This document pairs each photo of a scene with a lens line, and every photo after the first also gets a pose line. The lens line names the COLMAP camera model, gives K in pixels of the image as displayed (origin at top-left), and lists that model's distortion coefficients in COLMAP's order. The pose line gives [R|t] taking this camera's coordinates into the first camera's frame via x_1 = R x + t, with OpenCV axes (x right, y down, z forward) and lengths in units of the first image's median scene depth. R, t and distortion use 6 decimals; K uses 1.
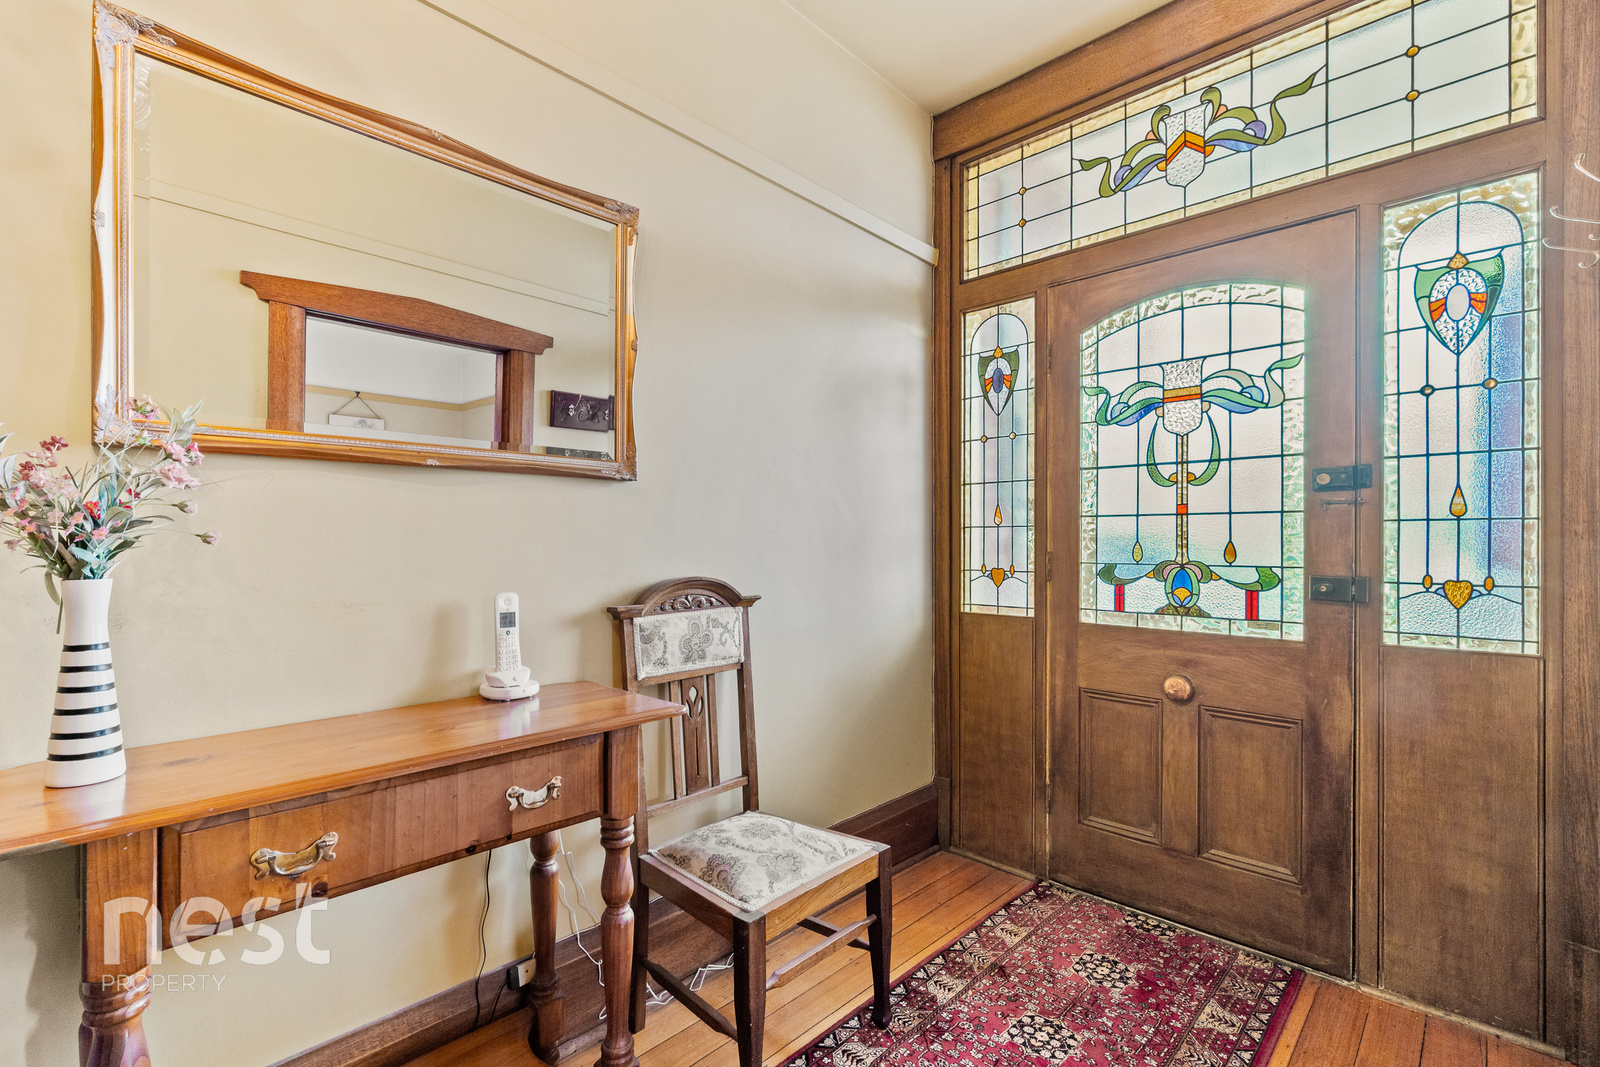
lens RADIAL K [[715.2, 0, 800.5], [0, 715.2, 539.7], [0, 0, 1]] dist [-0.003023, -0.000201]
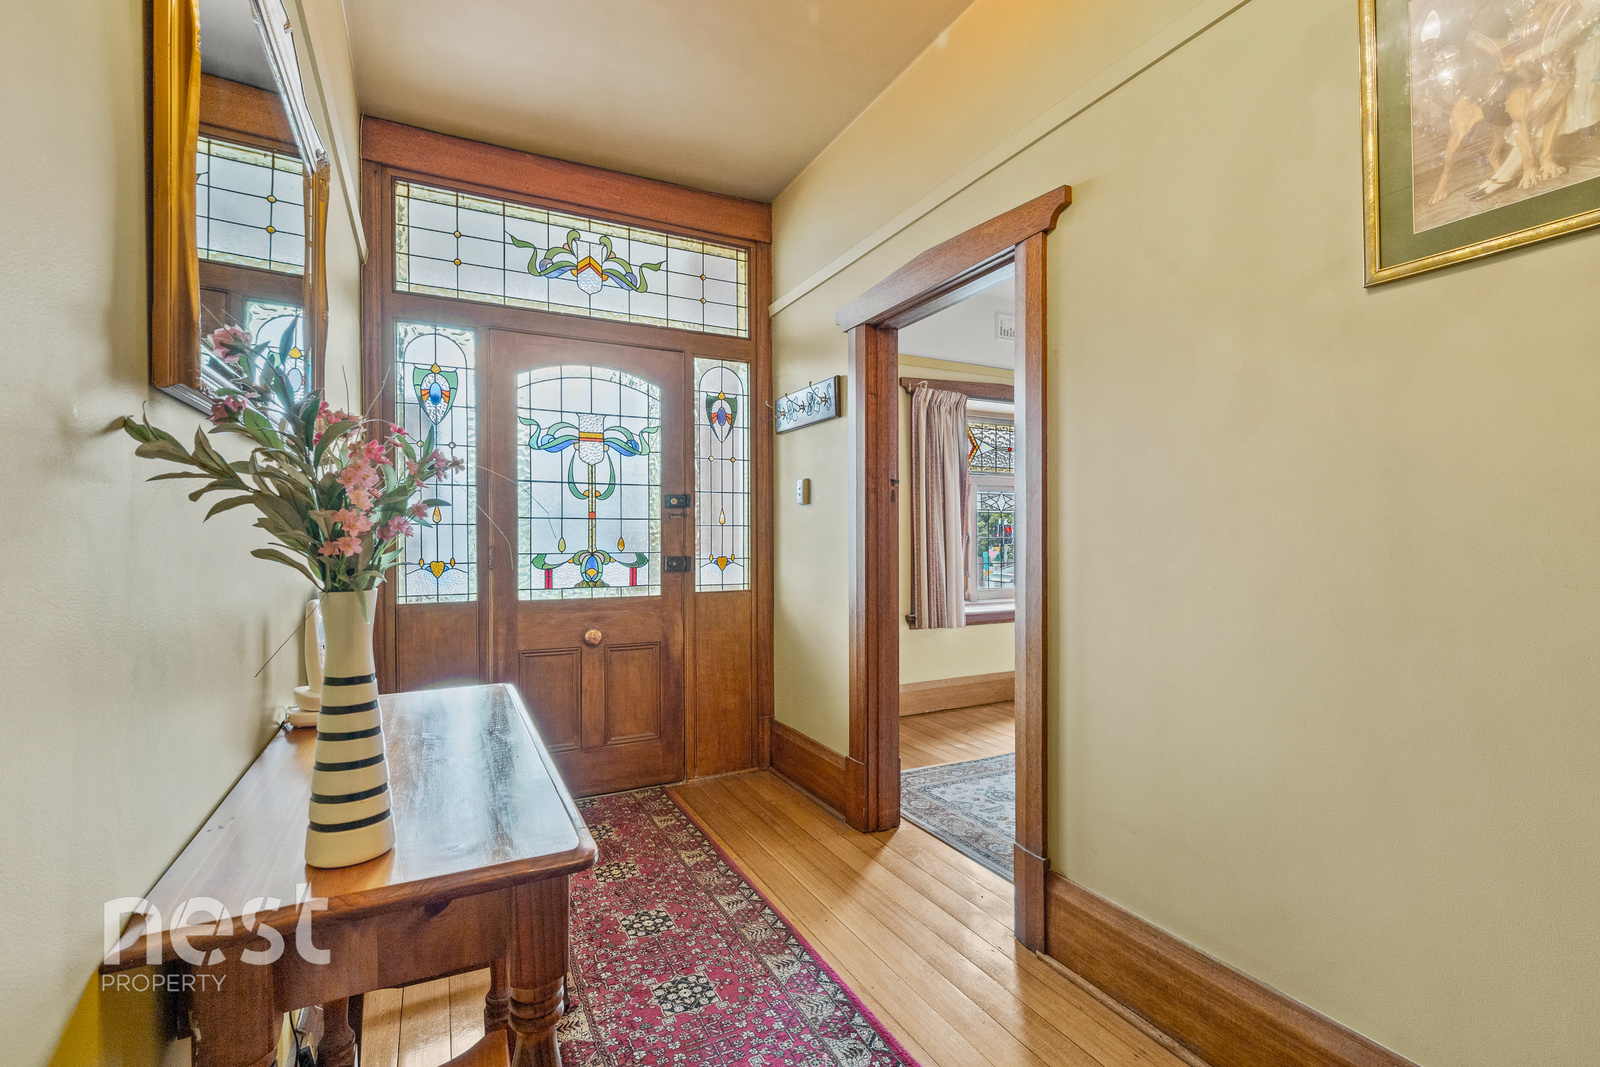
lens RADIAL K [[715.2, 0, 797.4], [0, 715.2, 531.2], [0, 0, 1]] dist [-0.003023, -0.000201]
pose [[0.321833, -0.002208, 0.946794, -0.729040], [-0.003494, 0.999988, 0.003520, -0.016464], [-0.946790, -0.004441, 0.321821, 0.126831]]
